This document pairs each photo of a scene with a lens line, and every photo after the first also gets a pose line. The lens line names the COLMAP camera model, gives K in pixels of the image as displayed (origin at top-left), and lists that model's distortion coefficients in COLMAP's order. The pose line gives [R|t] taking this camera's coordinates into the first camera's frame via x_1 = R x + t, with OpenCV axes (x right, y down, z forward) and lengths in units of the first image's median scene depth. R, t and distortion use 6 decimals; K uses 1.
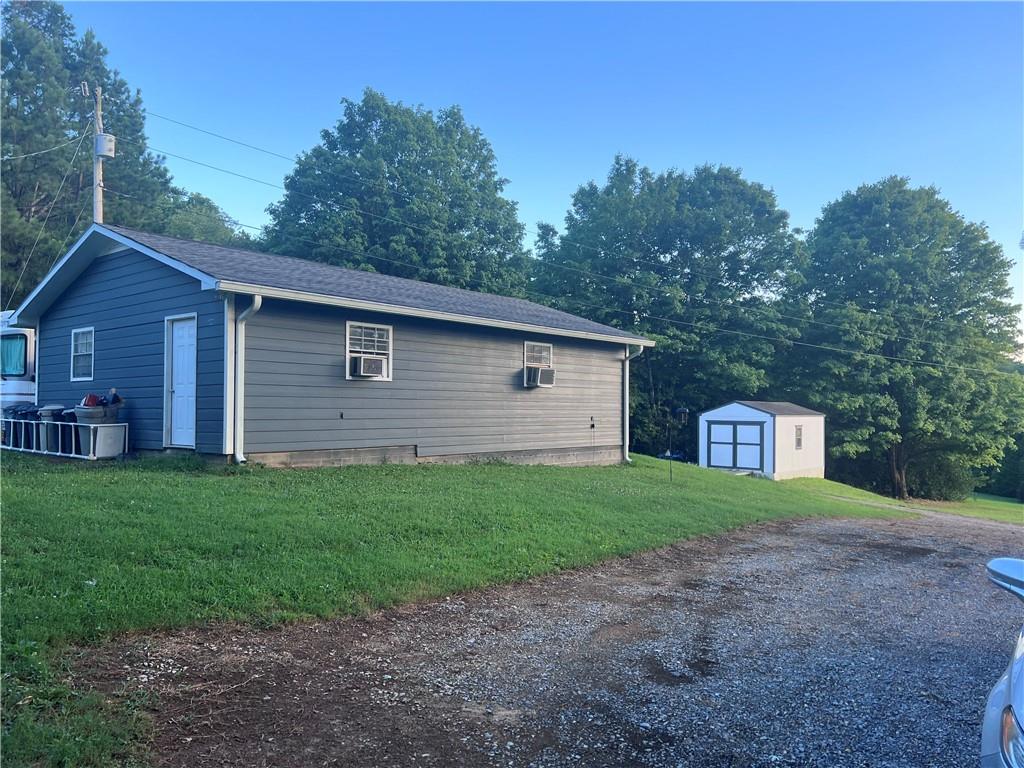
lens RADIAL K [[761.9, 0, 513.7], [0, 761.9, 389.5], [0, 0, 1]] dist [0.055335, -0.061088]
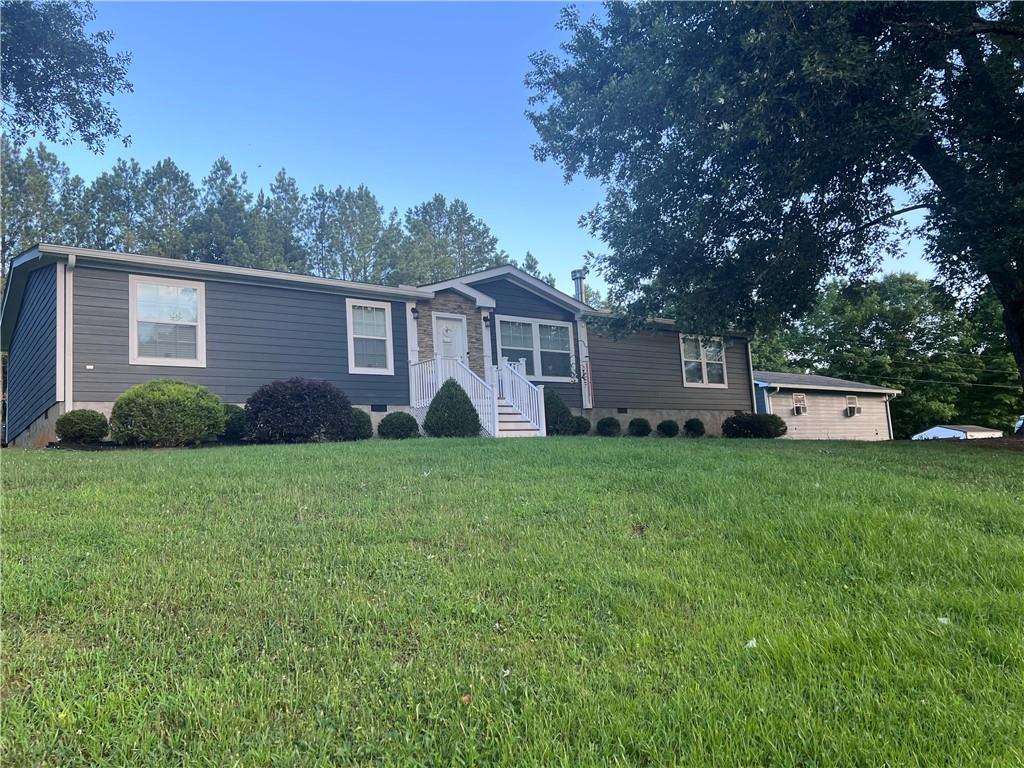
lens RADIAL K [[761.9, 0, 513.7], [0, 761.9, 389.5], [0, 0, 1]] dist [0.055335, -0.061088]
pose [[0.979828, -0.091120, -0.177861, -0.251122], [0.074041, 0.992186, -0.100421, 0.034399], [0.185621, 0.085226, 0.978918, -0.652948]]
